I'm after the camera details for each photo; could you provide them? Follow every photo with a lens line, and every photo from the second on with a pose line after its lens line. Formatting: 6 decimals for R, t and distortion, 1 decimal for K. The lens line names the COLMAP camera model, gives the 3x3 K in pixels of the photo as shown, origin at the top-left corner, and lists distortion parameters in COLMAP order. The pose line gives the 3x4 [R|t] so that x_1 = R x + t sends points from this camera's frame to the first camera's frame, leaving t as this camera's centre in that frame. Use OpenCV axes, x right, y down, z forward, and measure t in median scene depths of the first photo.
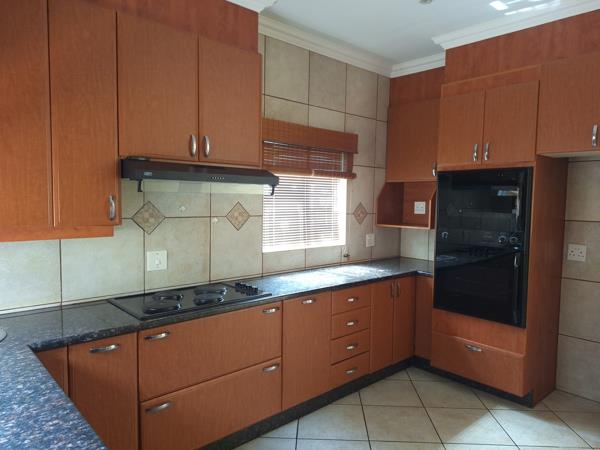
lens RADIAL K [[415.9, 0, 300.0], [0, 415.9, 225.0], [0, 0, 1]] dist [0.121875, -0.182746]
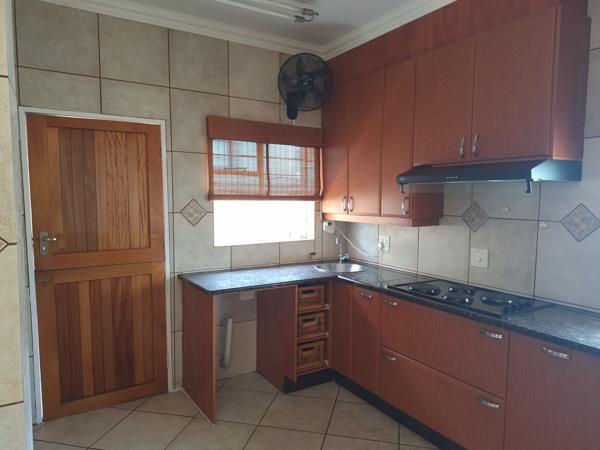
lens RADIAL K [[415.9, 0, 300.0], [0, 415.9, 225.0], [0, 0, 1]] dist [0.121875, -0.182746]
pose [[-0.170169, 0.058488, -0.983678, 0.763450], [-0.066432, 0.995285, 0.070670, -0.042036], [0.983173, 0.077373, -0.165481, 0.713364]]
